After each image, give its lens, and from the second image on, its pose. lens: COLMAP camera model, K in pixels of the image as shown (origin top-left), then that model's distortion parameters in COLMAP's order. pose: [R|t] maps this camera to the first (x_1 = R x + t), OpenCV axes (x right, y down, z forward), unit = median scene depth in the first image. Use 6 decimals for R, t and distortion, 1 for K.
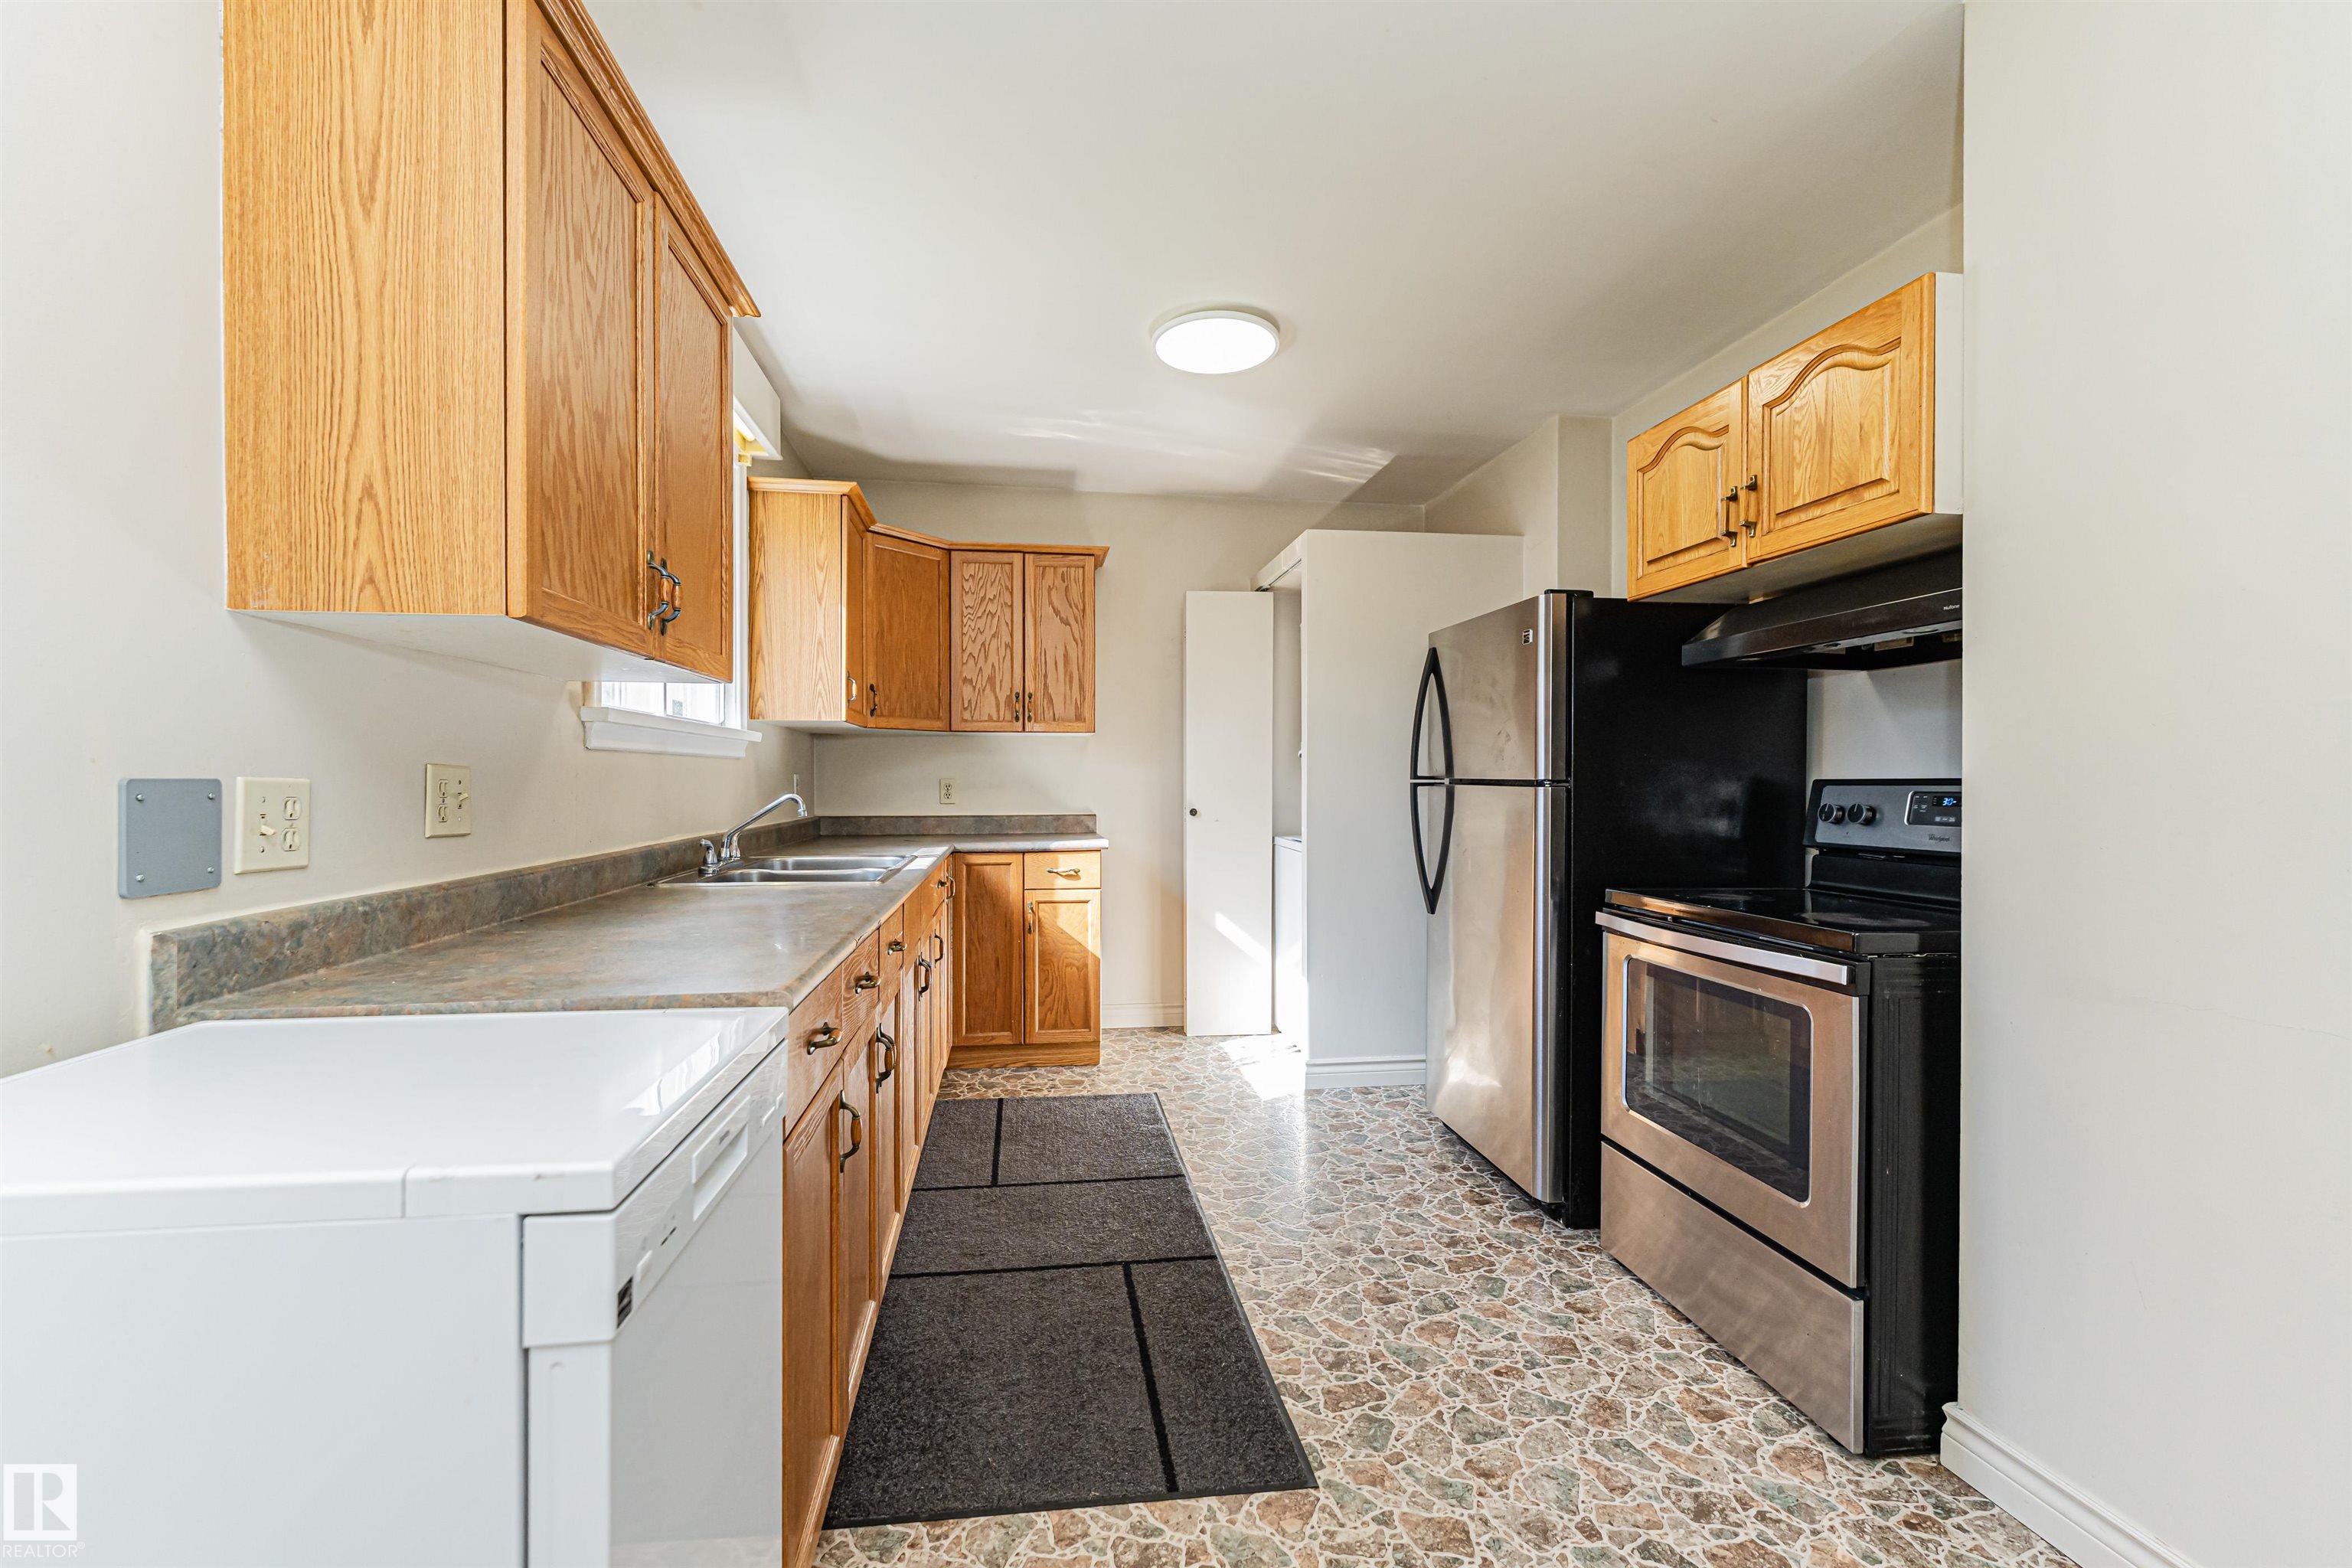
lens RADIAL K [[960.0, 0, 1191.4], [0, 960.0, 773.8], [0, 0, 1]] dist [-0.001781, -0.000530]
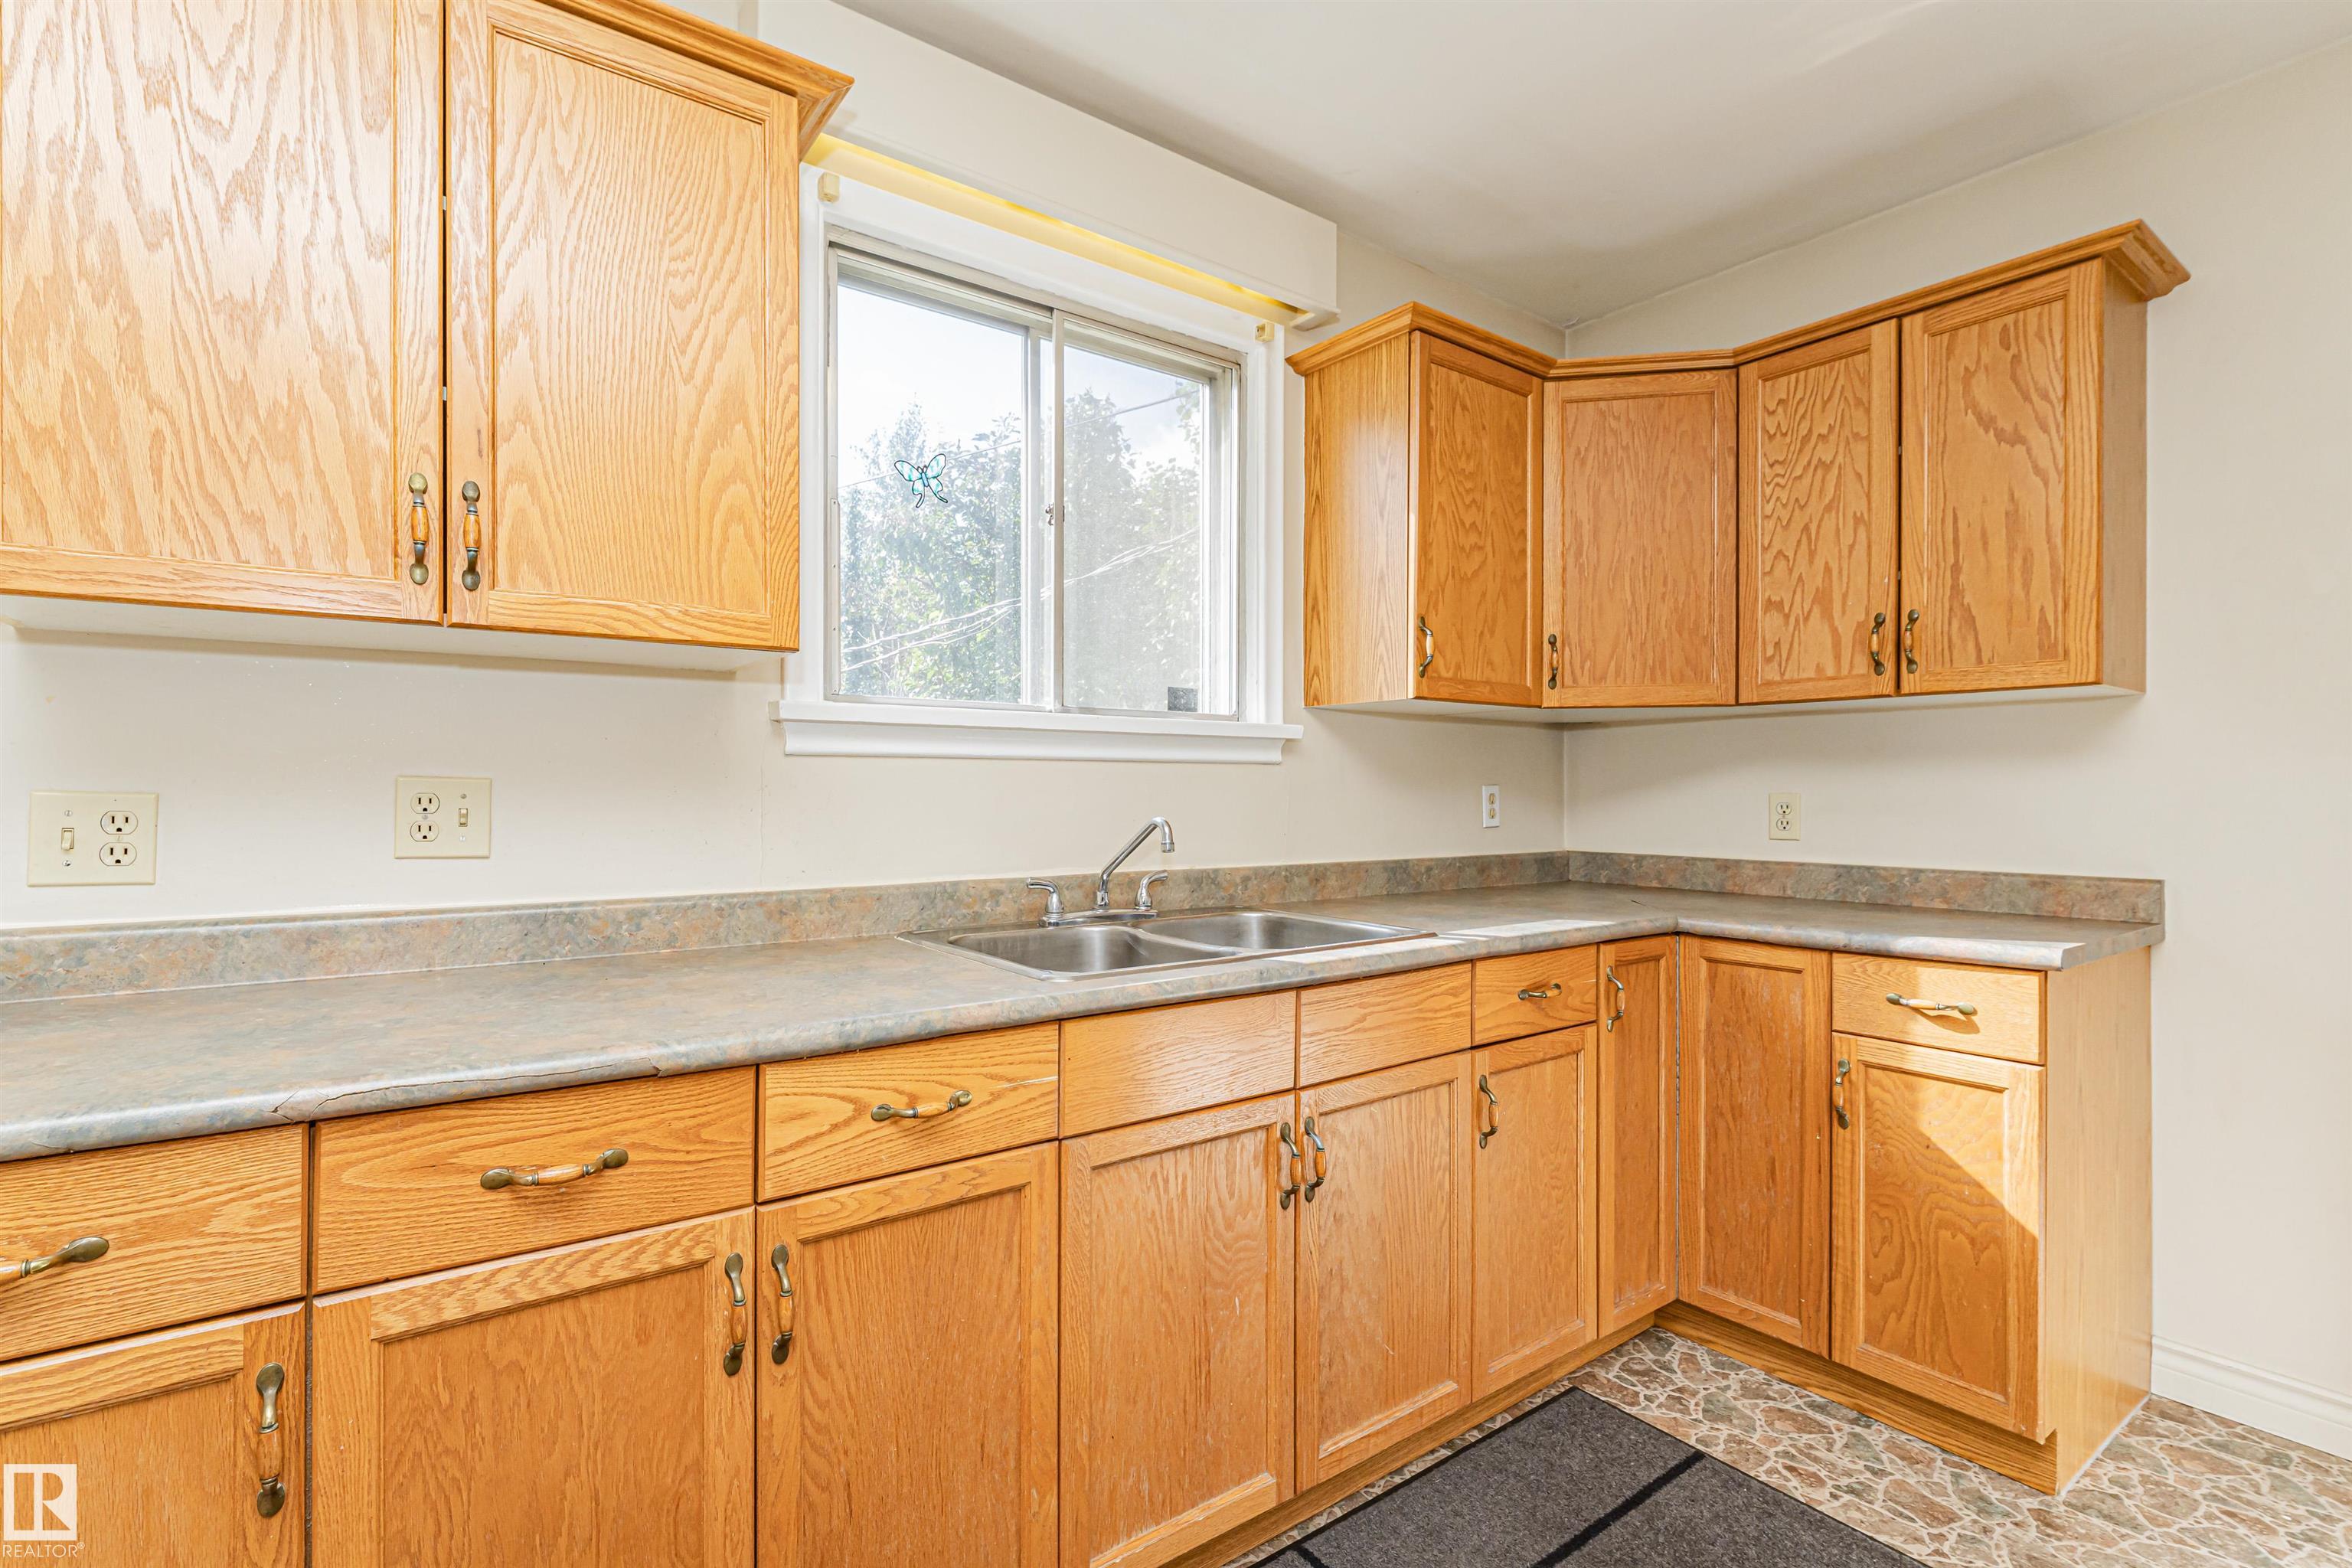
lens RADIAL K [[1088.1, 0, 1135.3], [0, 1088.1, 774.0], [0, 0, 1]] dist [0.002418, -0.000504]
pose [[0.430729, -0.005997, -0.902461, 0.223659], [0.000603, 0.999980, -0.006357, -0.002315], [0.902481, 0.002194, 0.430724, 0.640482]]
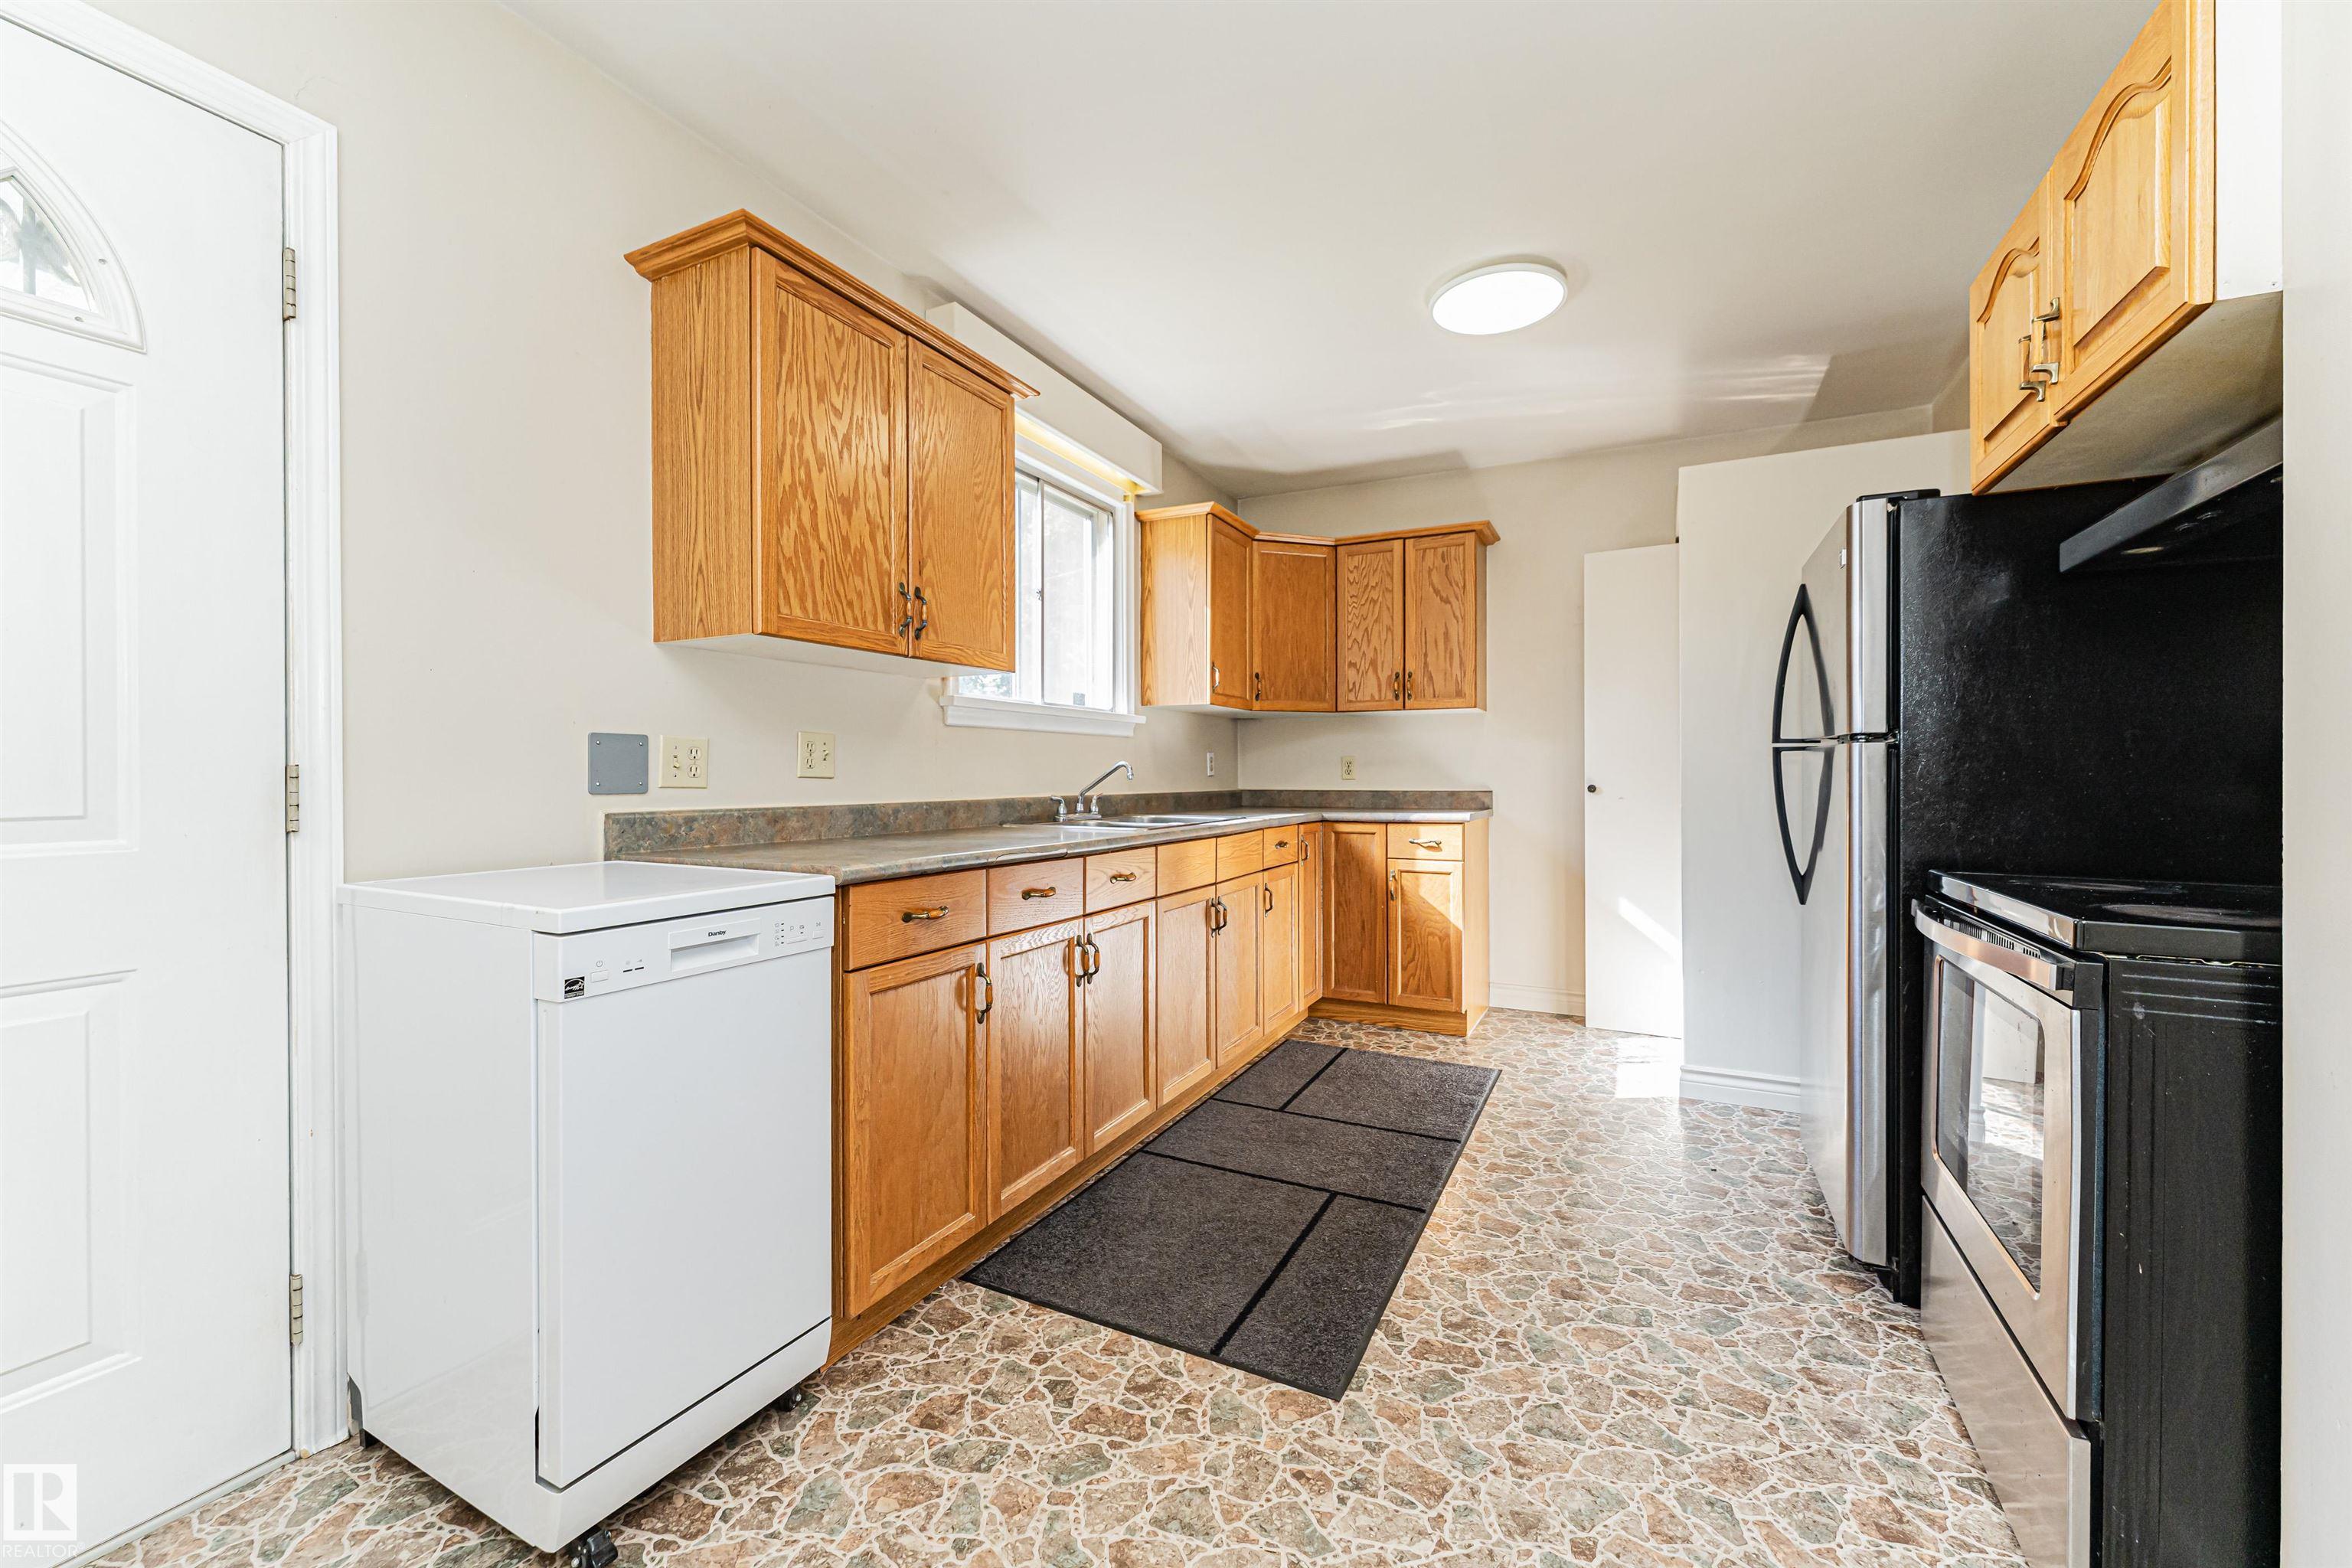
lens RADIAL K [[960.0, 0, 1221.7], [0, 960.0, 764.5], [0, 0, 1]] dist [-0.001781, -0.000530]
pose [[0.826774, -0.010363, -0.562439, 0.372895], [0.007564, 0.999945, -0.007305, 0.033447], [0.562484, 0.001786, 0.826806, 0.037085]]
